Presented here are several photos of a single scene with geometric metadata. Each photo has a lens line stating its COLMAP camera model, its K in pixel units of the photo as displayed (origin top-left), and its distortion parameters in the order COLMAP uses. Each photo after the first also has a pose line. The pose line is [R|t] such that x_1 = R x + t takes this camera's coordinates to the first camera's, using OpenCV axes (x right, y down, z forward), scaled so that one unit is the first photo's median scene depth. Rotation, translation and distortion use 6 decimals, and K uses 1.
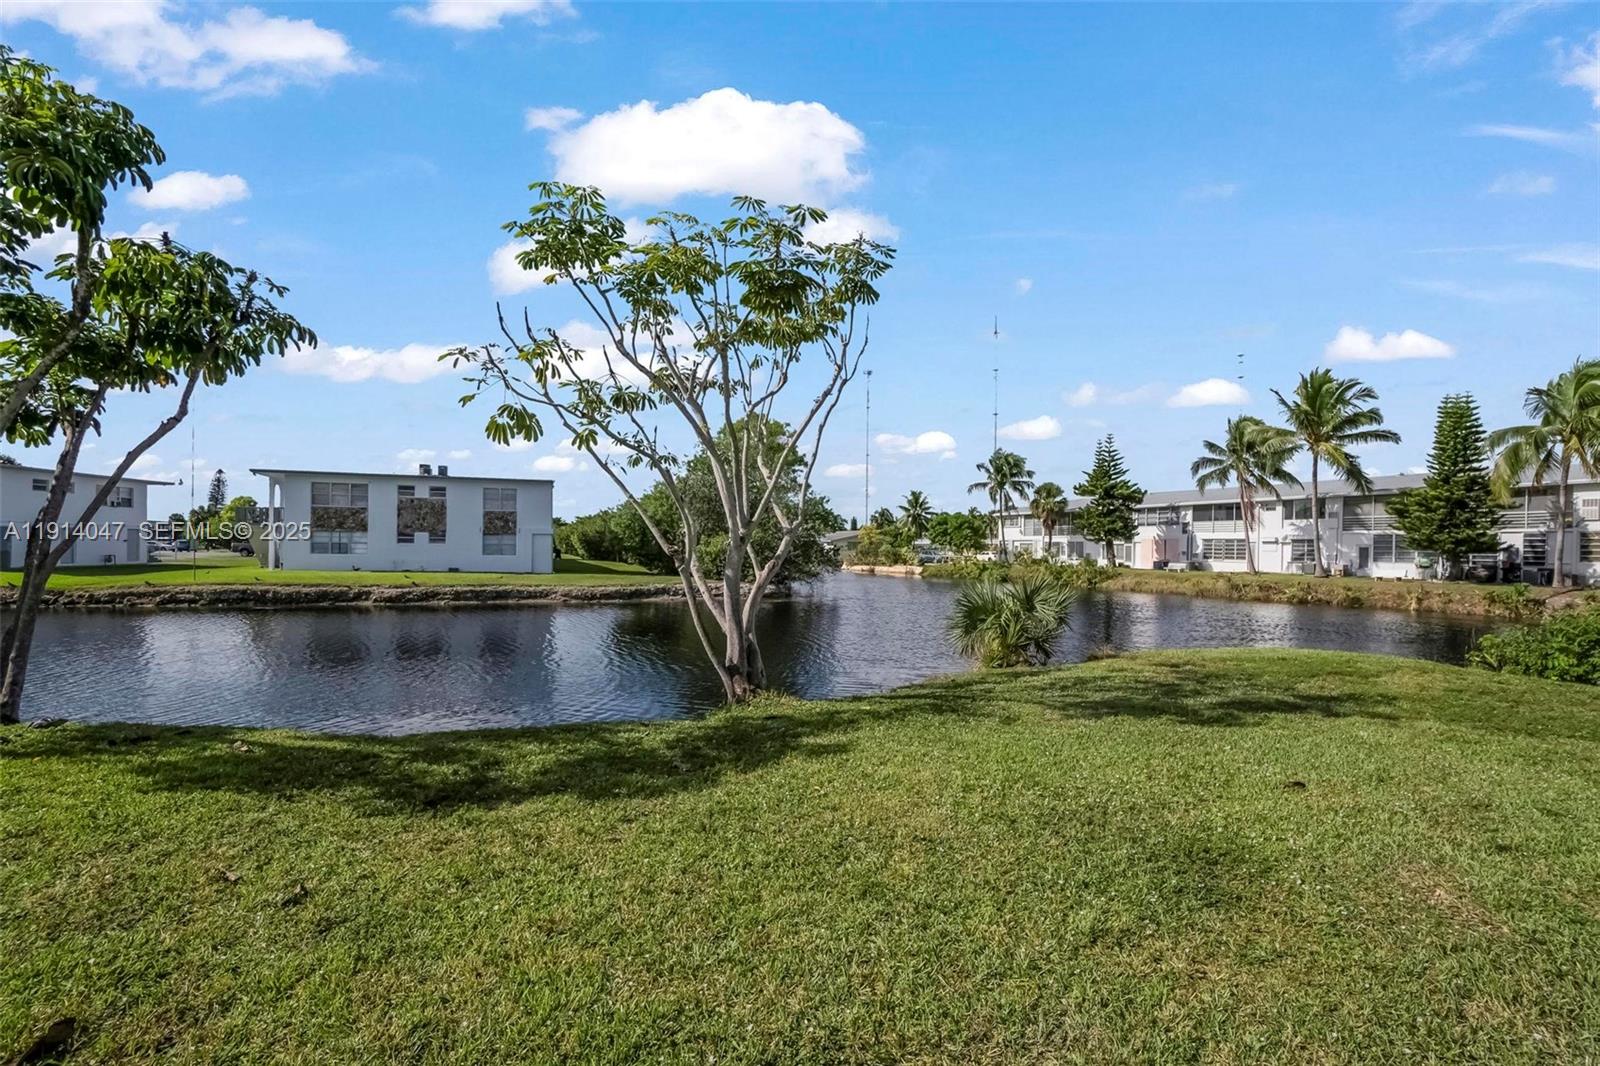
lens RADIAL K [[751.5, 0, 796.9], [0, 751.5, 554.6], [0, 0, 1]] dist [-0.065109, 0.027403]
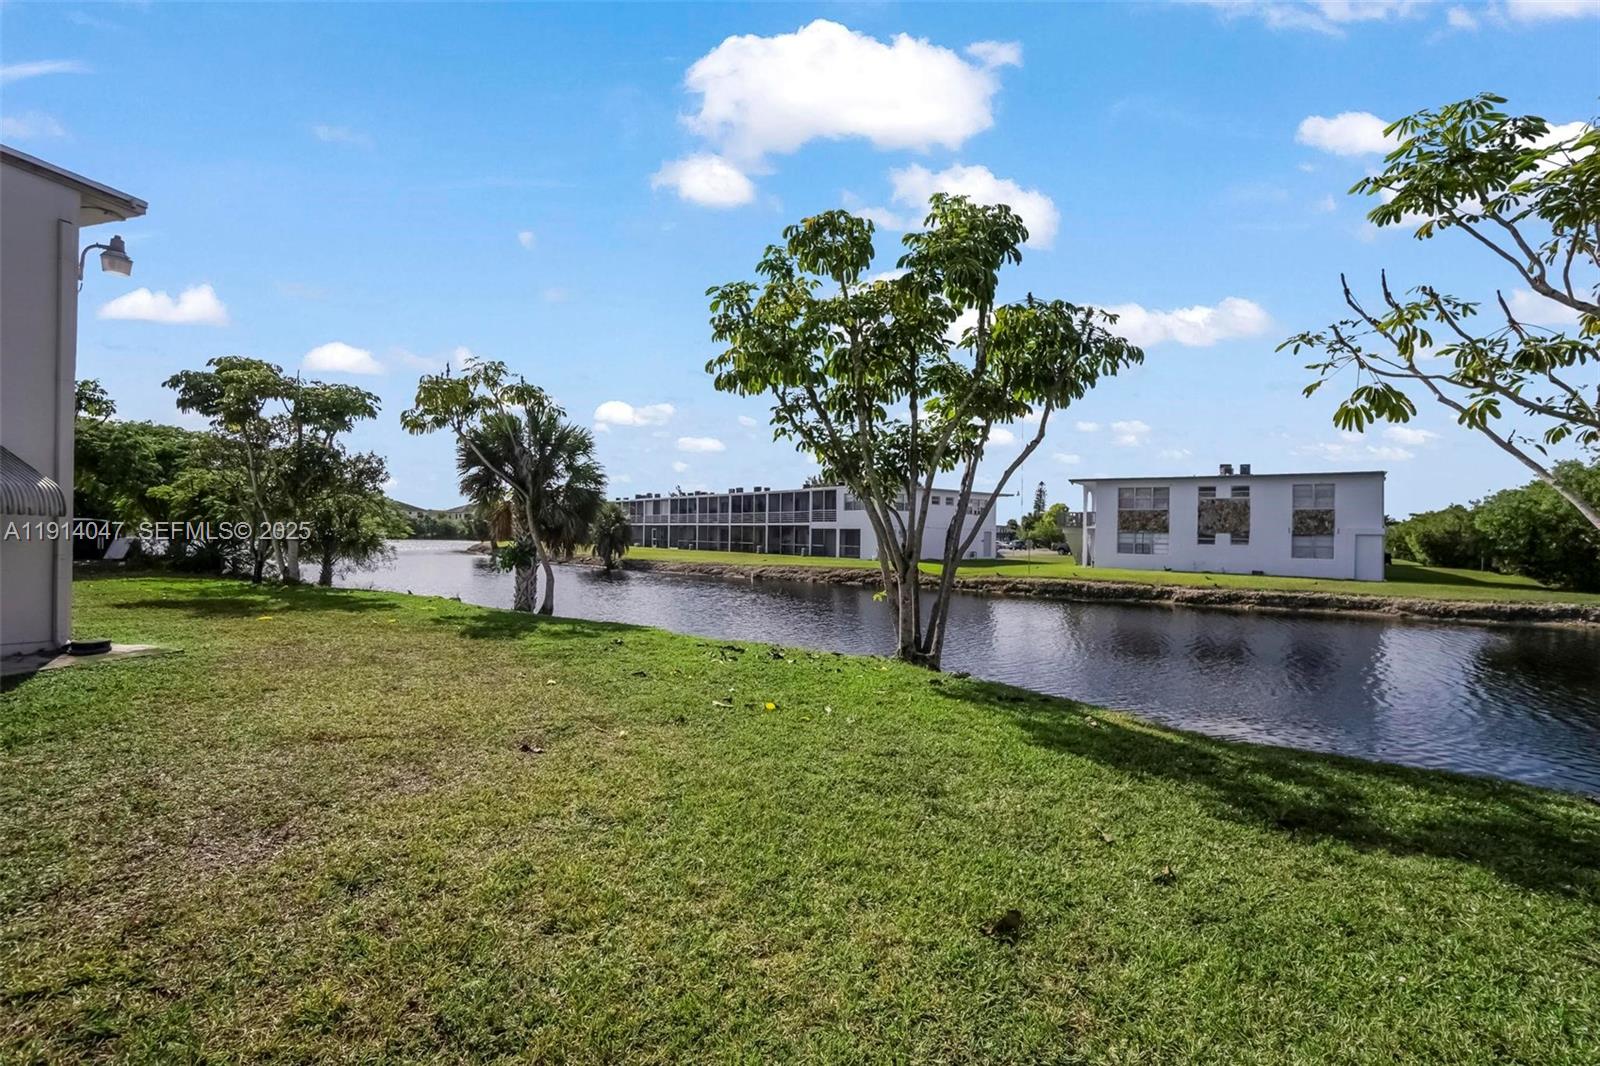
lens RADIAL K [[743.2, 0, 792.8], [0, 743.2, 524.6], [0, 0, 1]] dist [-0.057646, 0.026177]
pose [[0.545251, -0.013982, -0.838156, -0.009668], [-0.021619, 0.999294, -0.030734, 0.000344], [0.837994, 0.034877, 0.544563, -0.004664]]
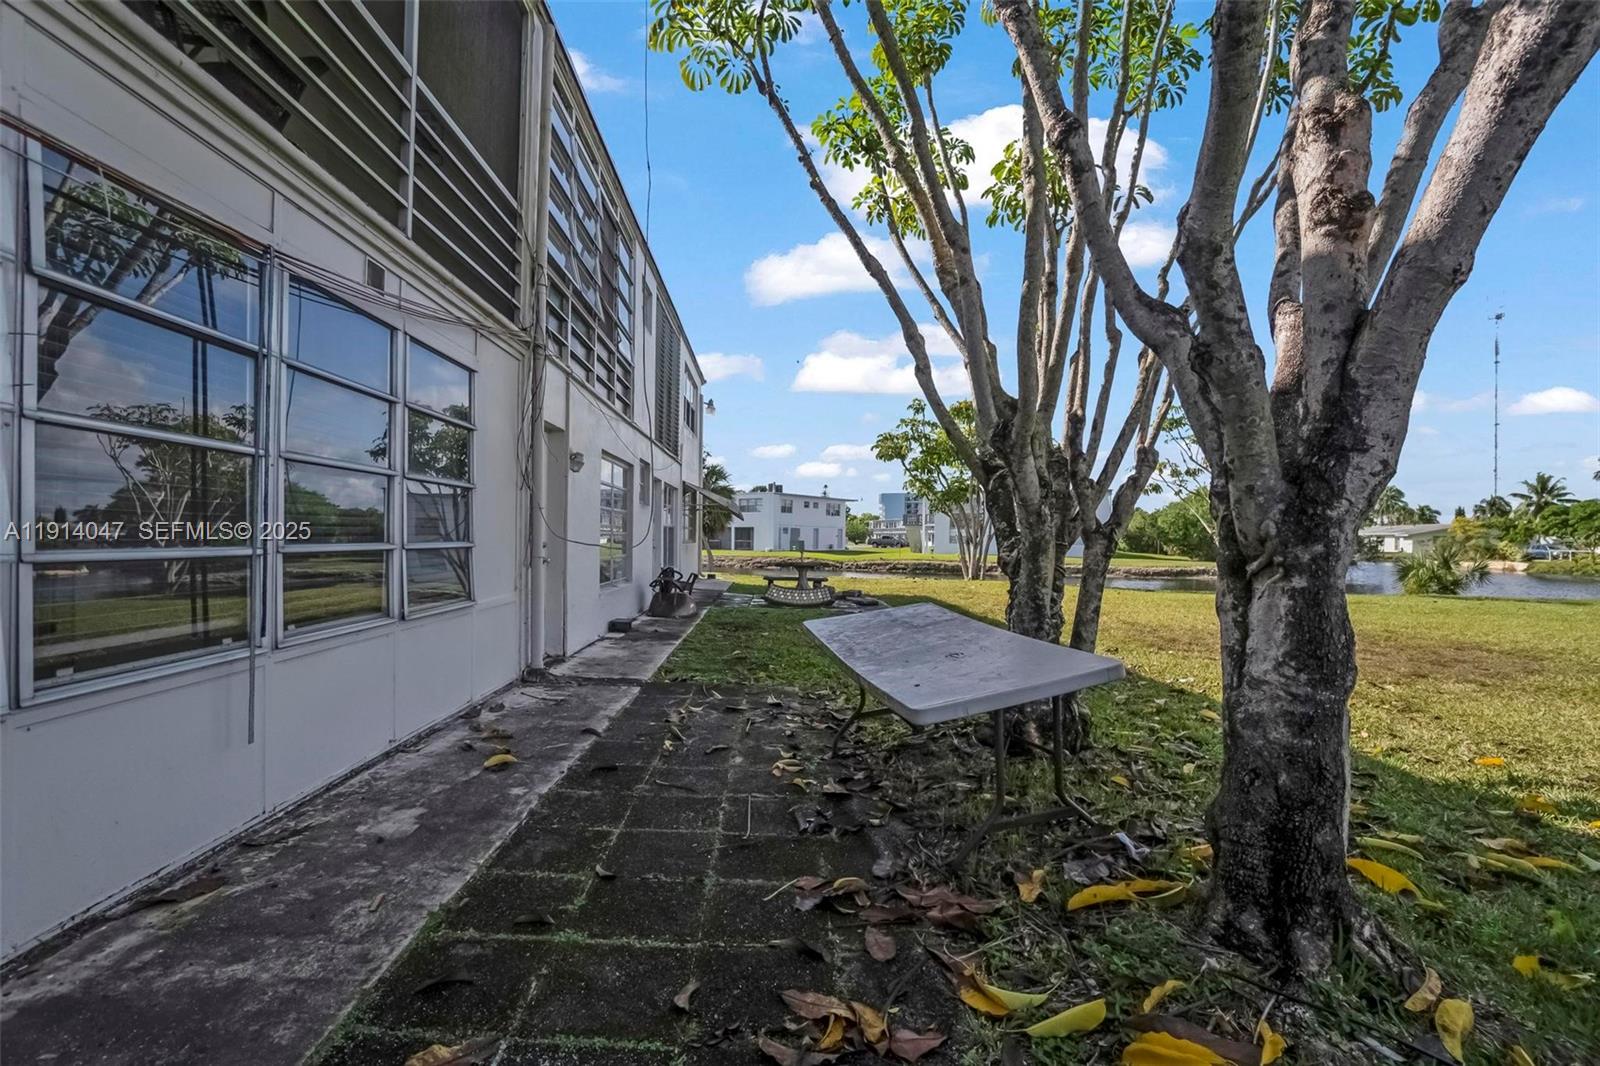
lens RADIAL K [[712.0, 0, 797.4], [0, 712.0, 530.0], [0, 0, 1]] dist [-0.051094, 0.022671]
pose [[0.766699, -0.010155, -0.641926, 0.081588], [-0.008834, 0.999613, -0.026364, 0.017775], [0.641946, 0.025884, 0.766313, -0.496991]]
